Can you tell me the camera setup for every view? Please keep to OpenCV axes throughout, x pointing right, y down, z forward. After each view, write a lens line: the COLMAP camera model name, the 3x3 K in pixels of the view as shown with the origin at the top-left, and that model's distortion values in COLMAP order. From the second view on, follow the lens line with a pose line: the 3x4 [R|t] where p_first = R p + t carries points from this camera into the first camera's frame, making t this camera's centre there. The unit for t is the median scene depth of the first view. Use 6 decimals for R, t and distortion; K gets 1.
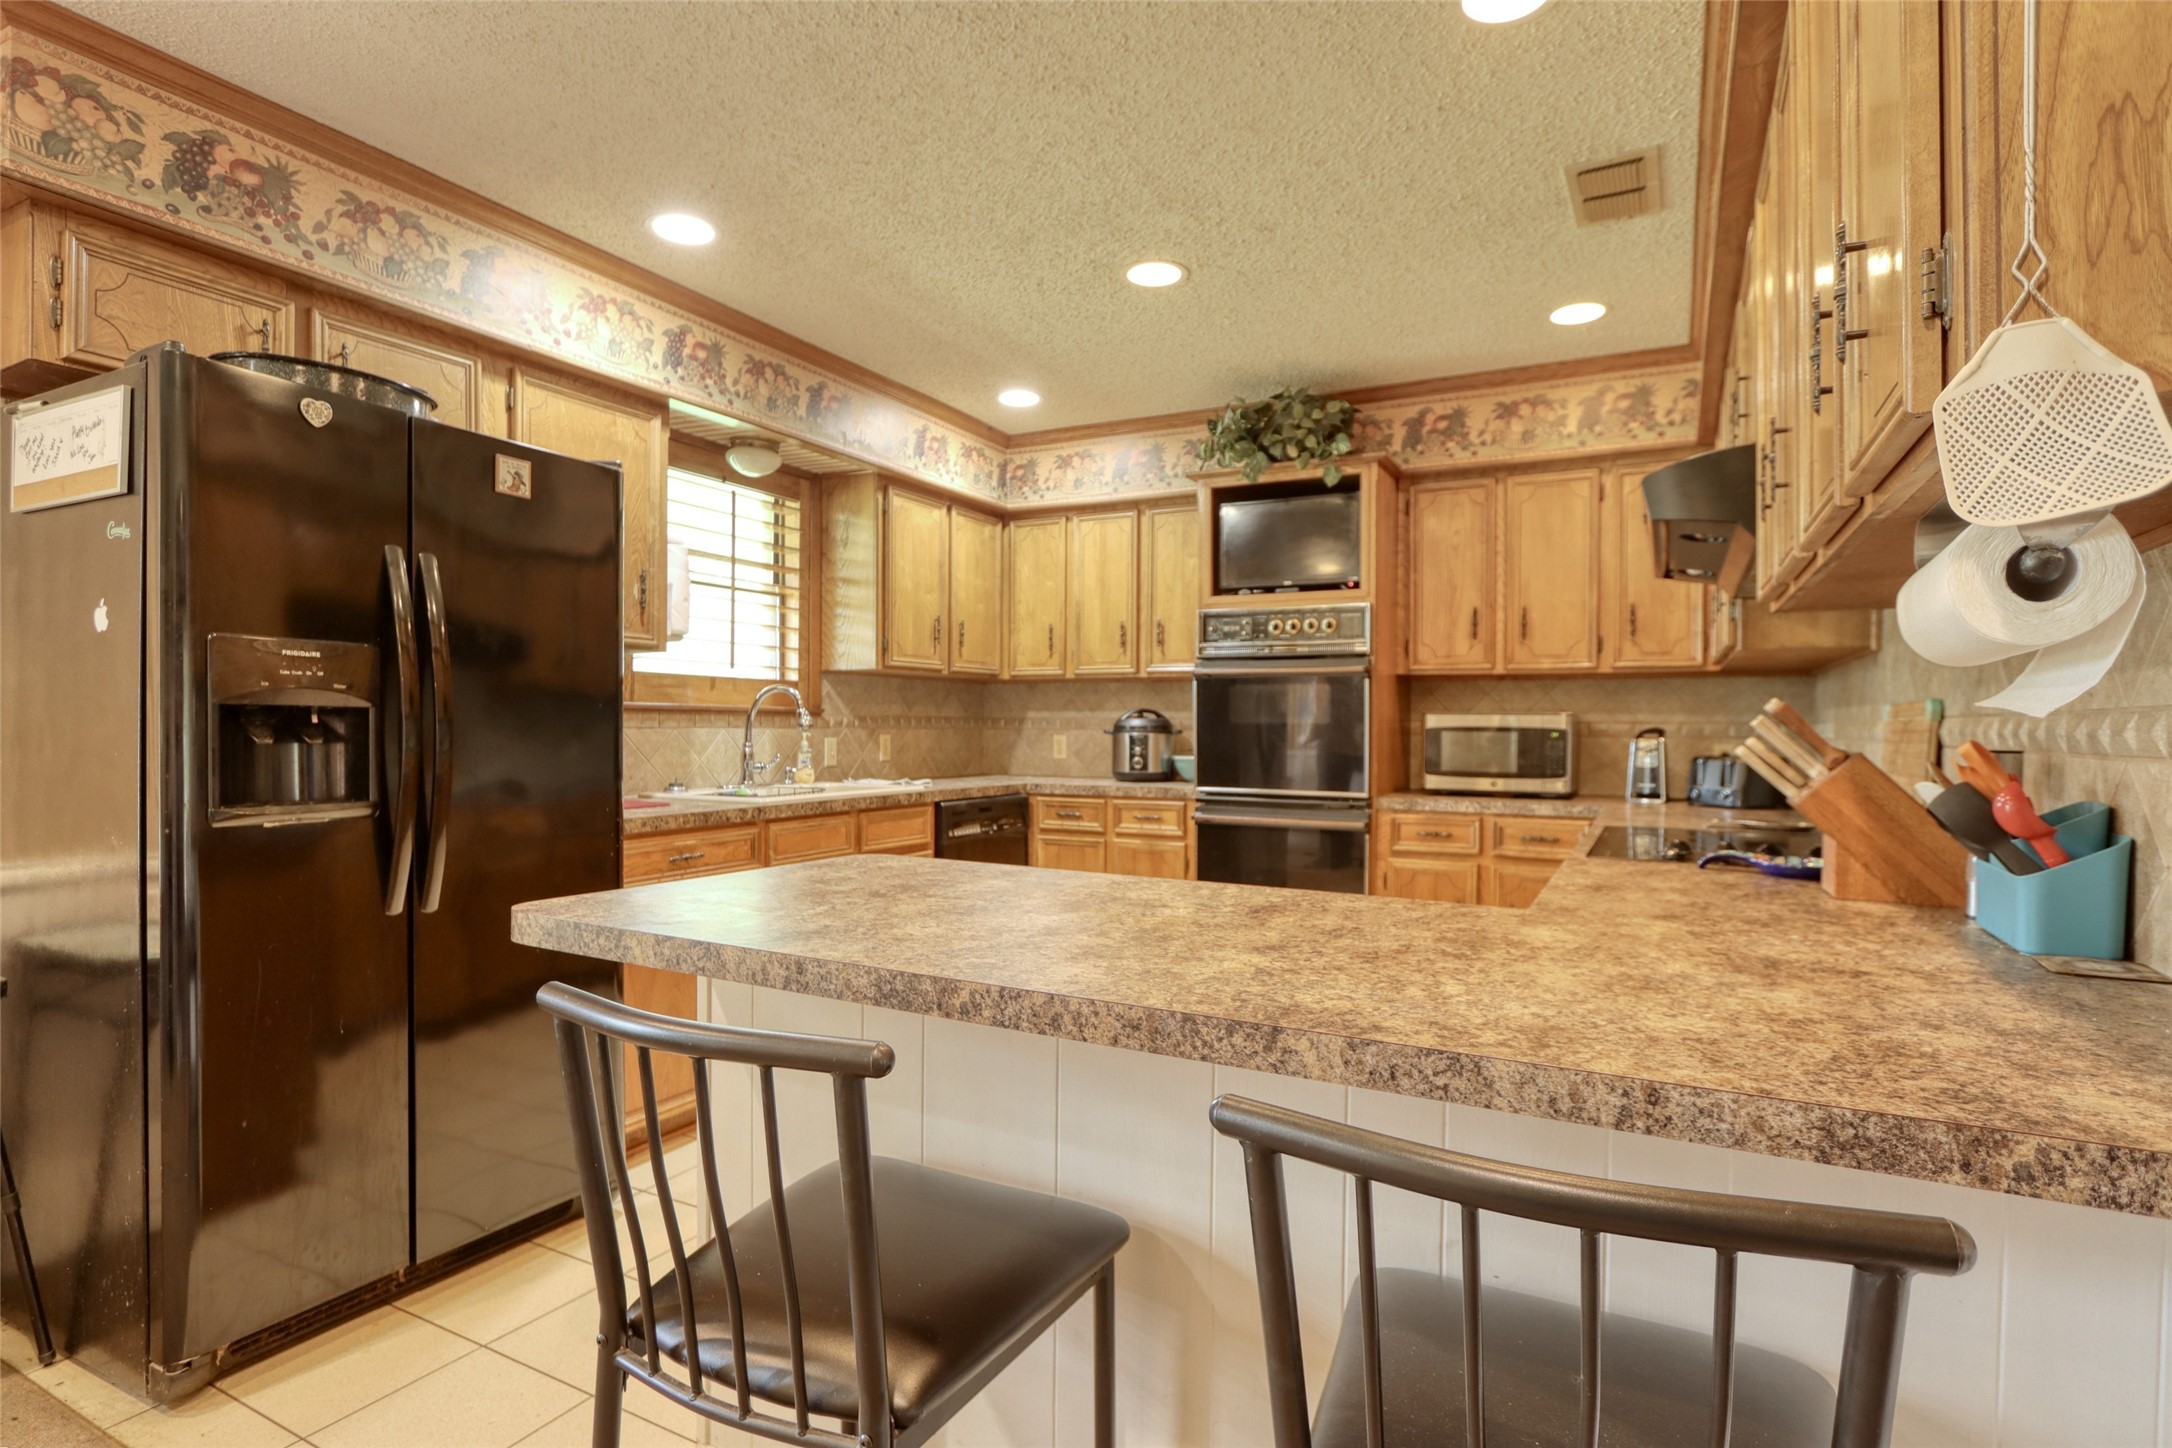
lens RADIAL K [[1087.7, 0, 1085.5], [0, 1087.7, 737.9], [0, 0, 1]] dist [-0.011836, 0.001371]
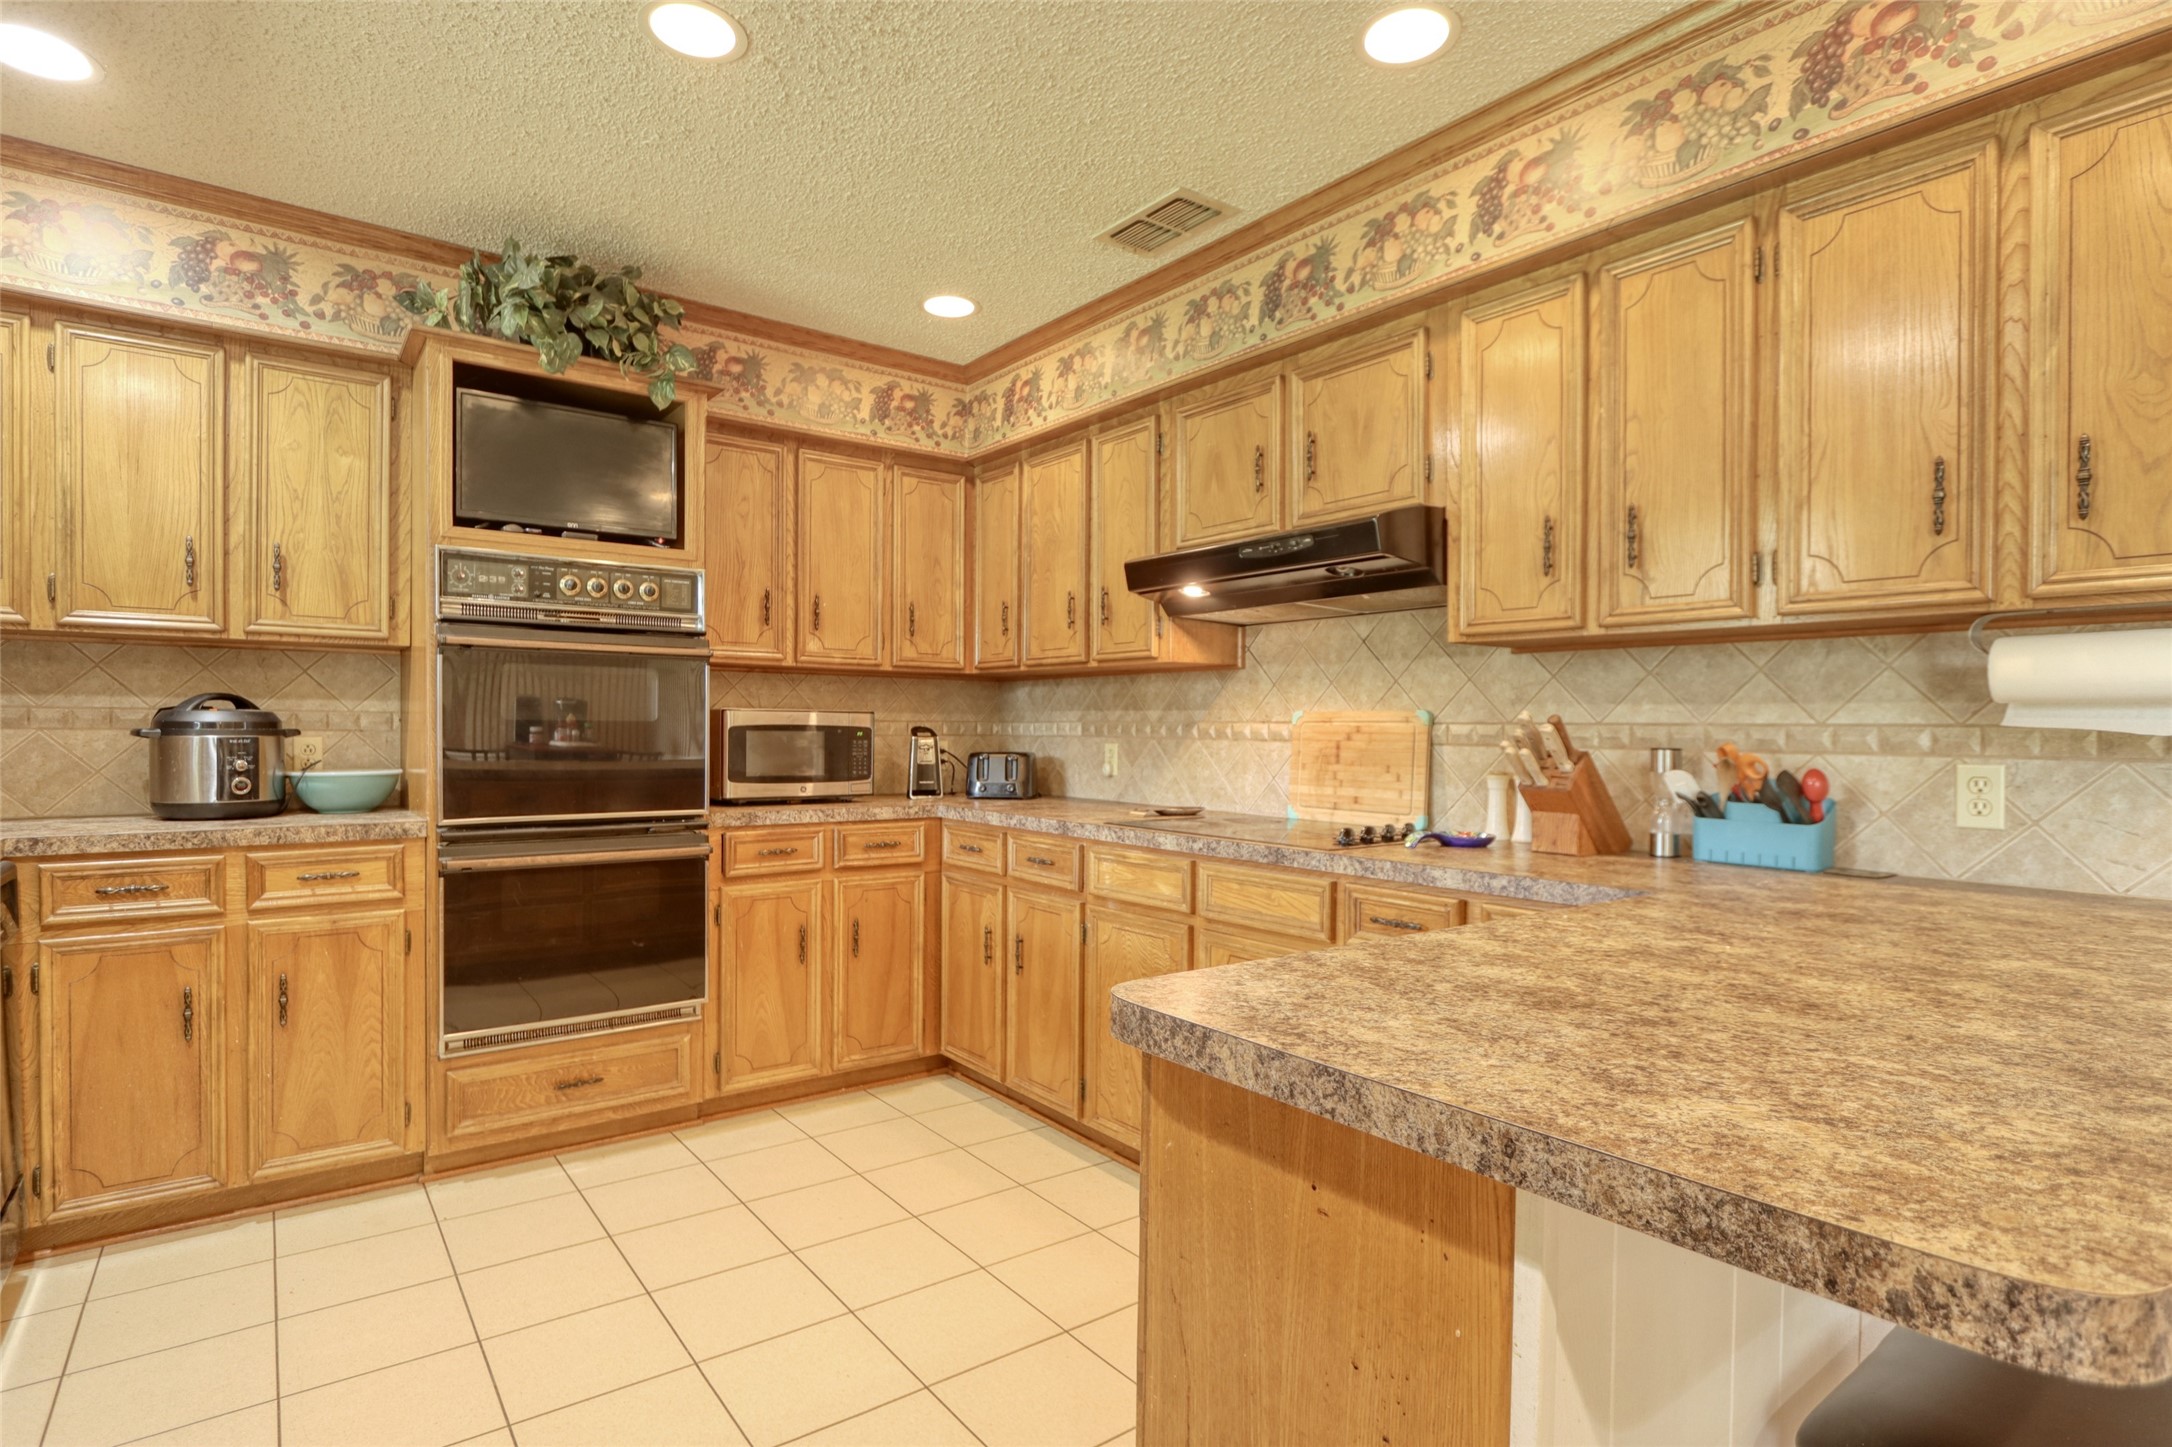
lens RADIAL K [[1087.7, 0, 1085.4], [0, 1087.7, 738.8], [0, 0, 1]] dist [-0.011836, 0.001371]
pose [[0.422853, -0.013835, 0.906093, -0.331137], [0.003426, 0.999901, 0.013668, -0.010171], [-0.906192, -0.002675, 0.422858, 0.398816]]
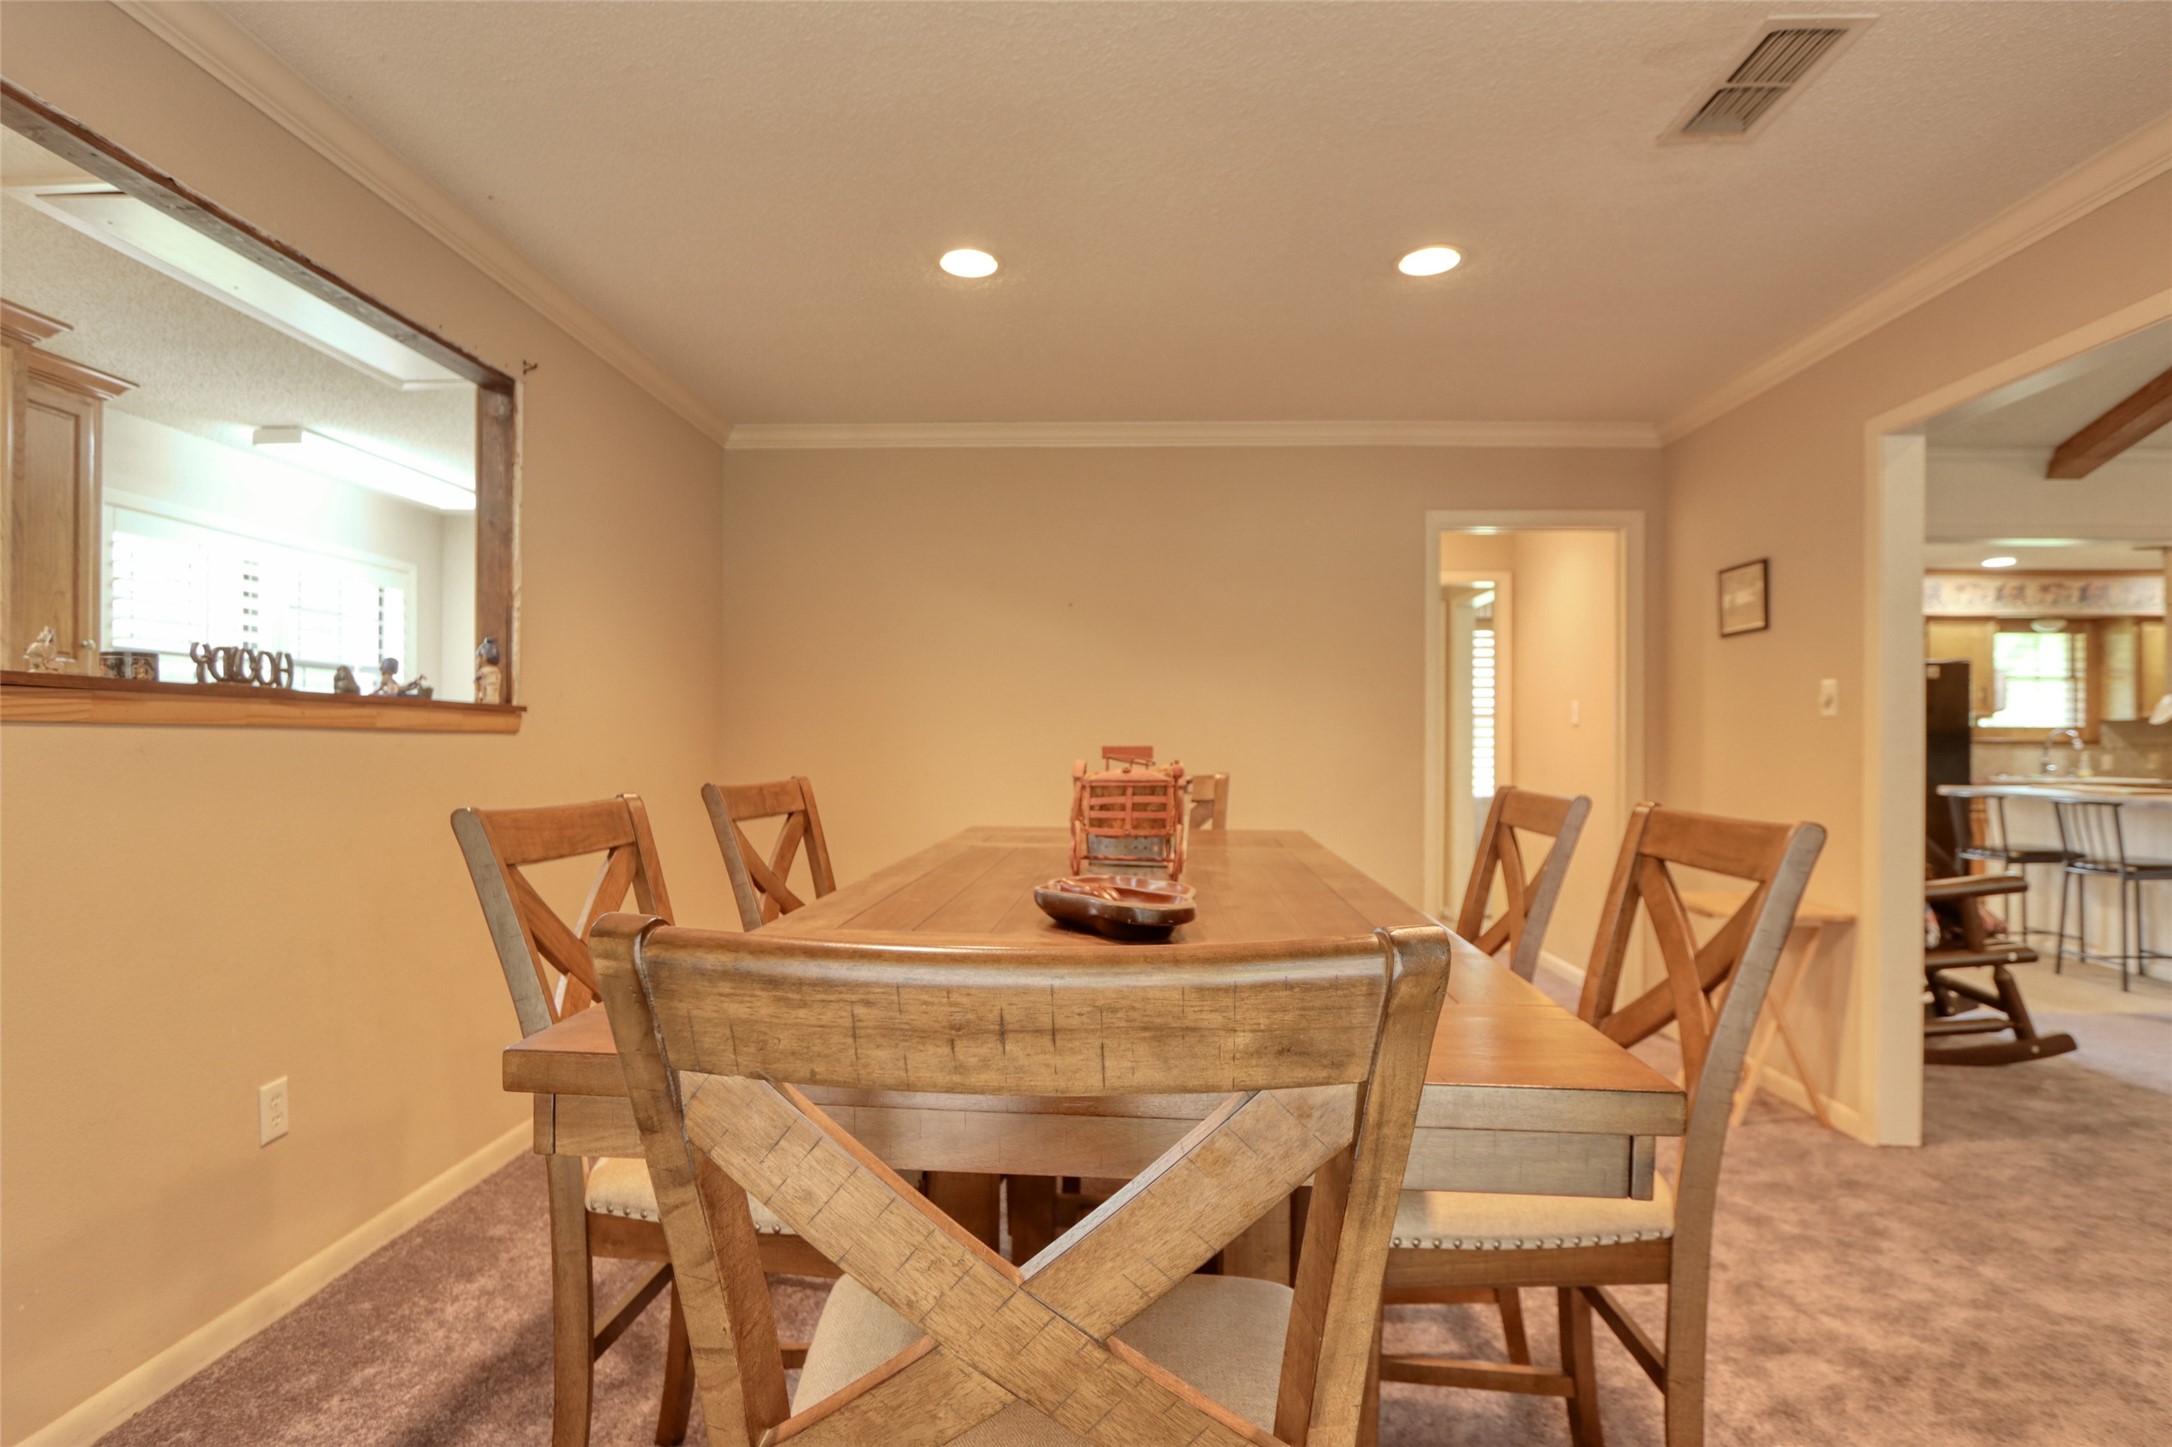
lens RADIAL K [[1087.7, 0, 1088.9], [0, 1087.7, 744.0], [0, 0, 1]] dist [-0.011836, 0.001371]
pose [[0.431165, -0.001711, -0.902271, 0.725693], [-0.012080, 0.999898, -0.007668, 0.015932], [0.902192, 0.014206, 0.431100, -1.472750]]
